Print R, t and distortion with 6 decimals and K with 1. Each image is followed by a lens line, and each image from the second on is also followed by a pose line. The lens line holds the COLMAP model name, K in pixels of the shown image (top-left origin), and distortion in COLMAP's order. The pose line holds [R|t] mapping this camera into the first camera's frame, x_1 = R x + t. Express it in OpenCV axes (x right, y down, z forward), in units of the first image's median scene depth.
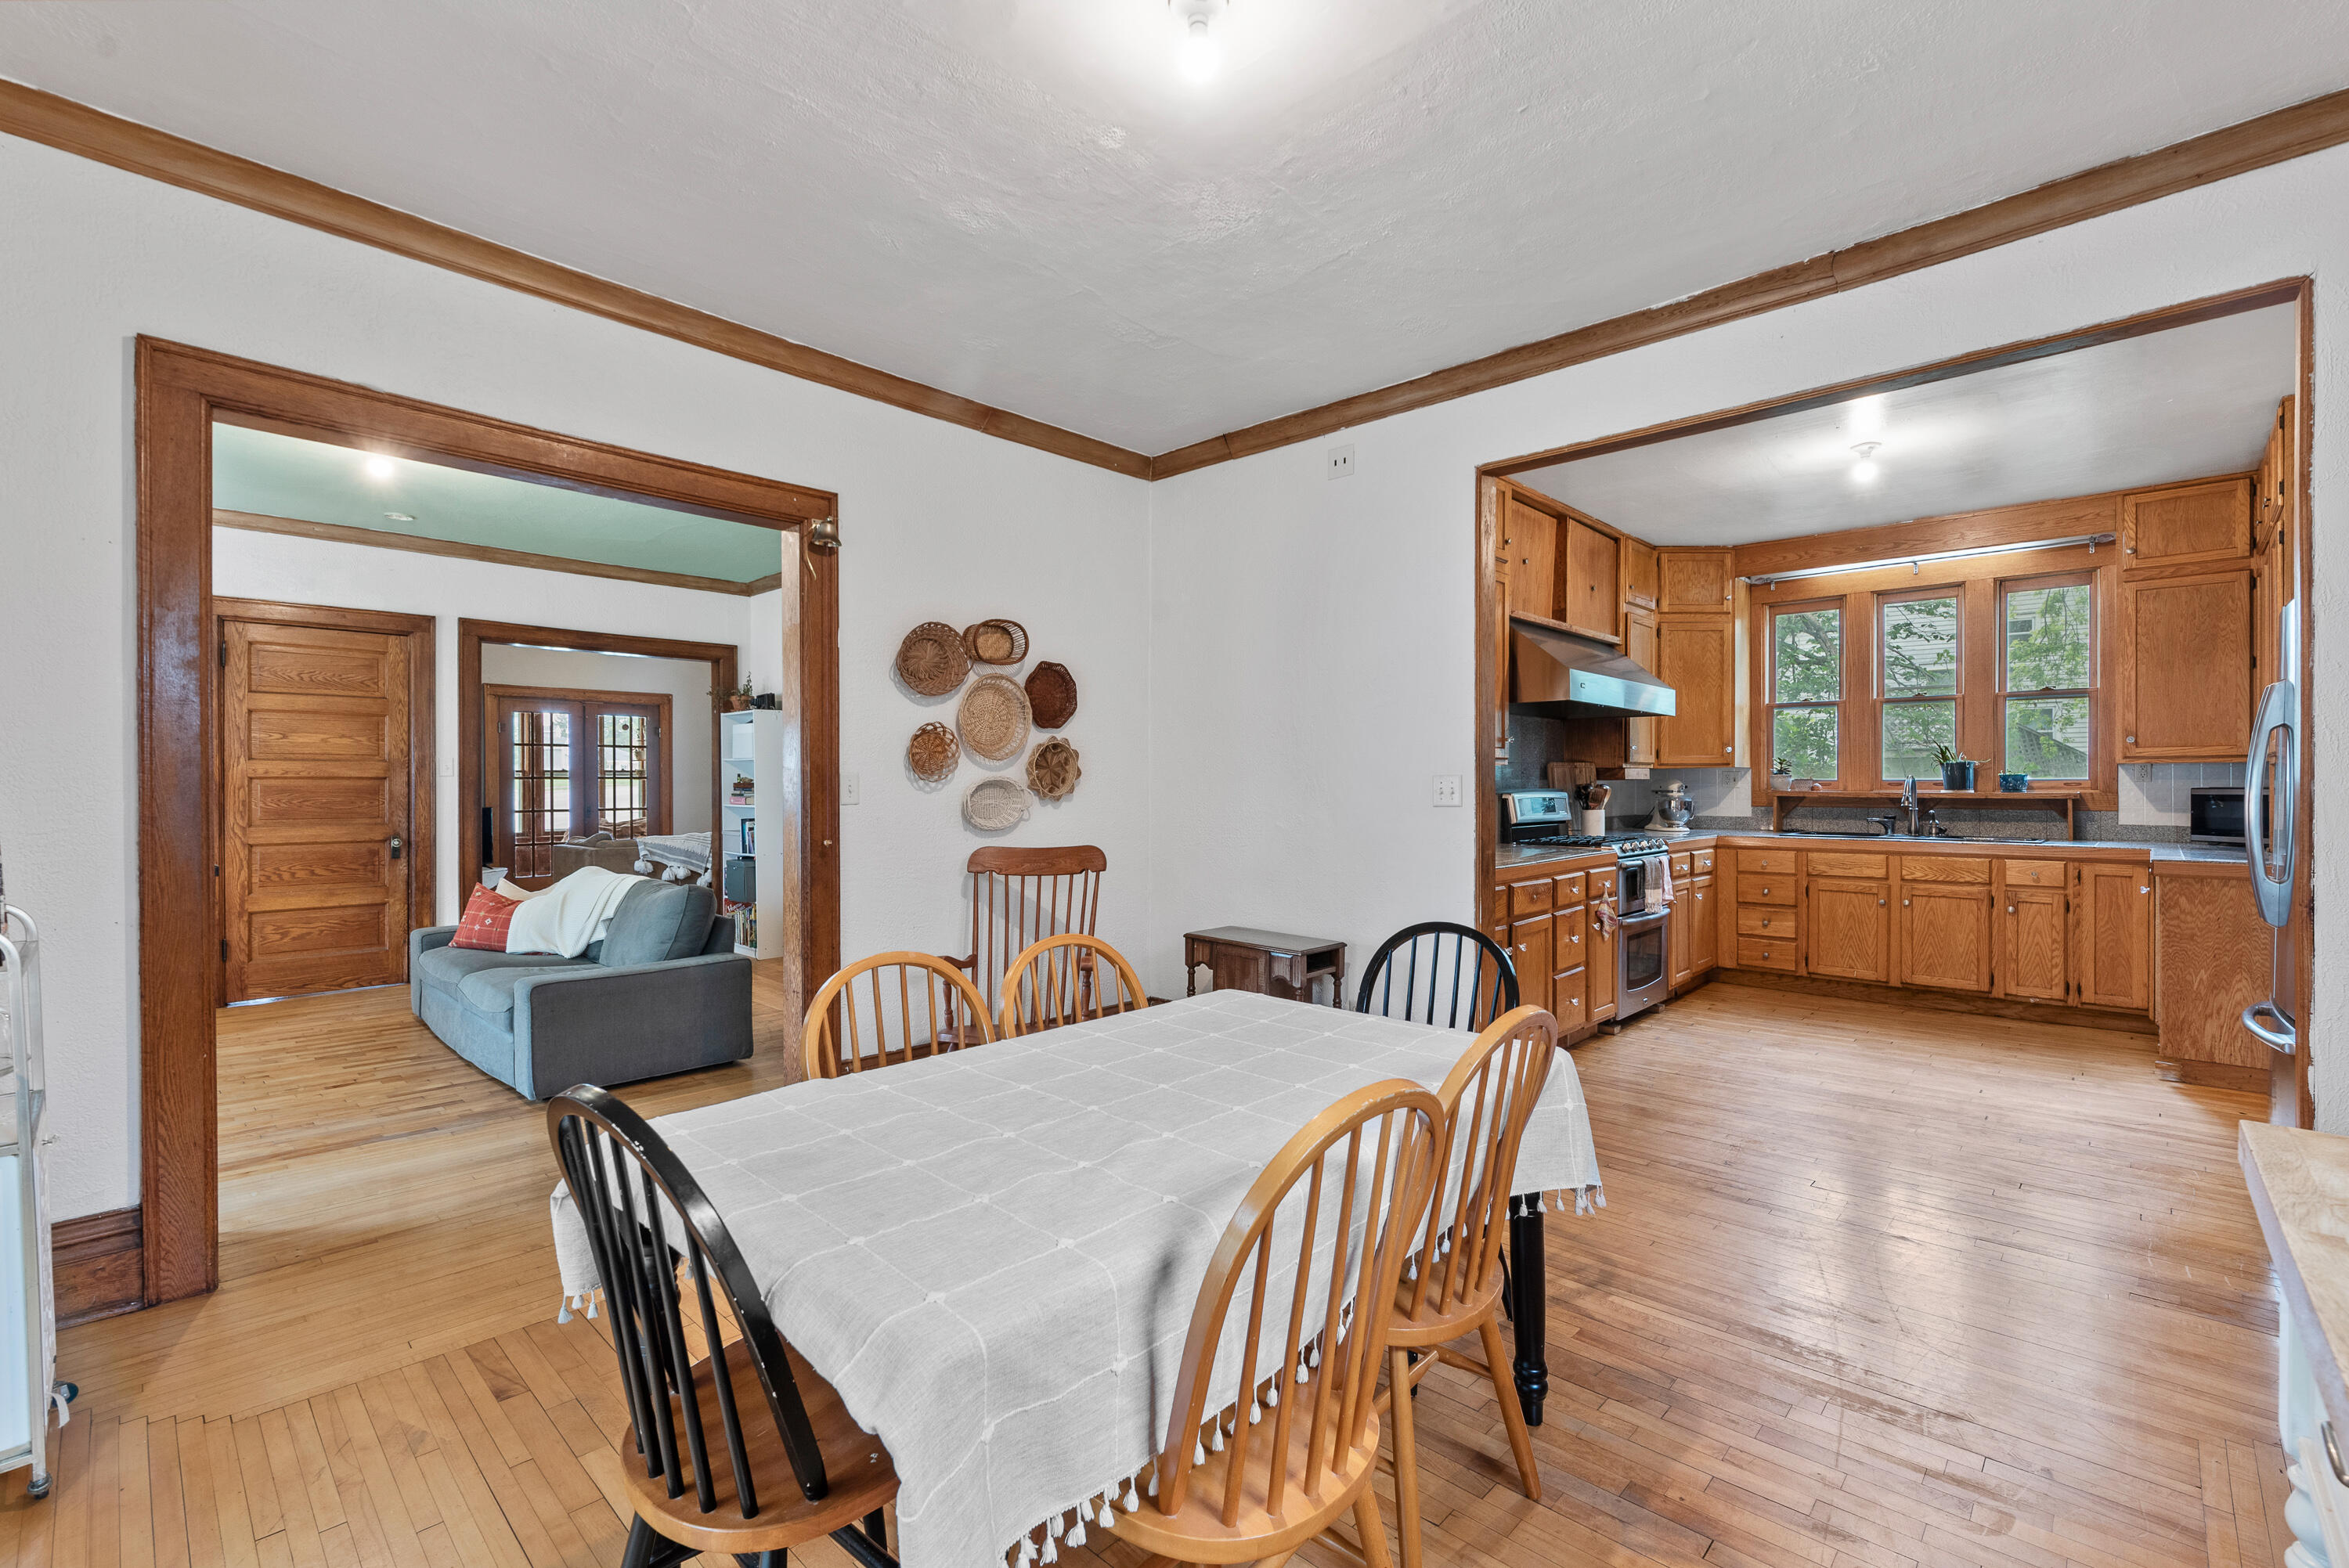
lens RADIAL K [[1035.8, 0, 1186.9], [0, 1035.8, 781.7], [0, 0, 1]] dist [-0.000247, 0.000858]
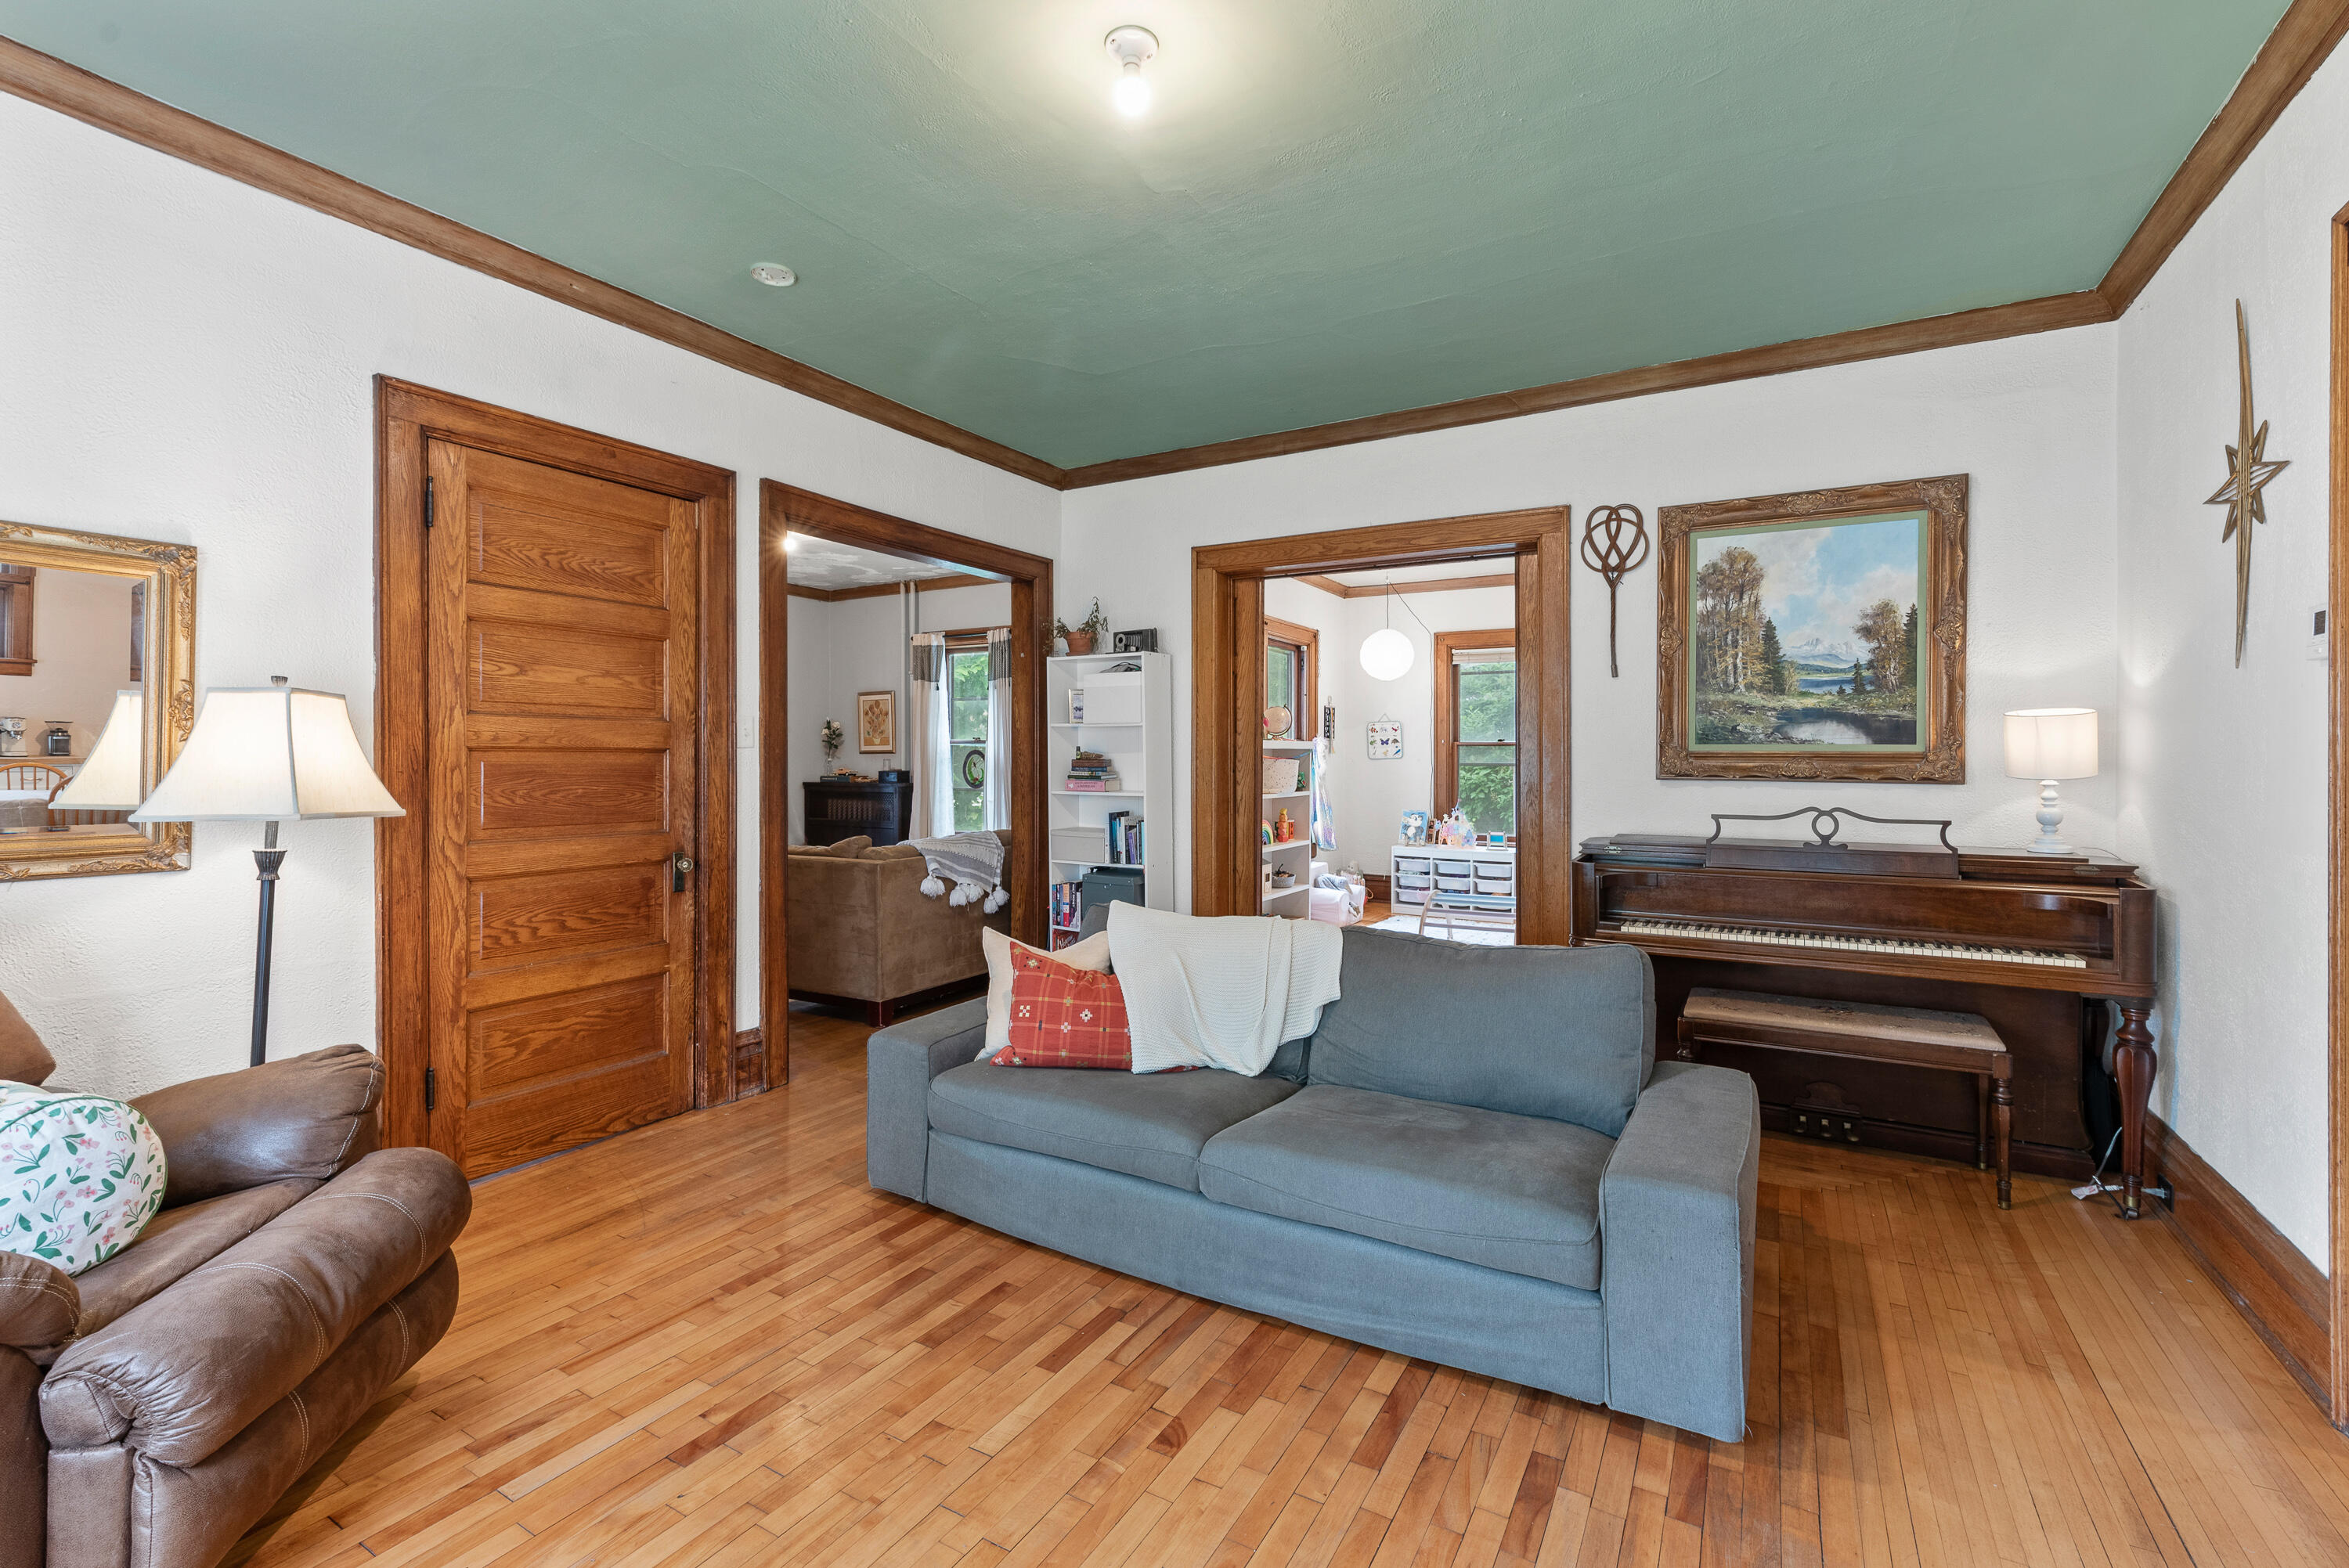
lens RADIAL K [[1035.8, 0, 1198.1], [0, 1035.8, 756.5], [0, 0, 1]] dist [-0.000247, 0.000858]
pose [[0.972655, 0.002179, 0.232245, -0.638331], [-0.001760, 0.999996, -0.002013, 0.000518], [-0.232249, 0.001549, 0.972655, 0.394841]]
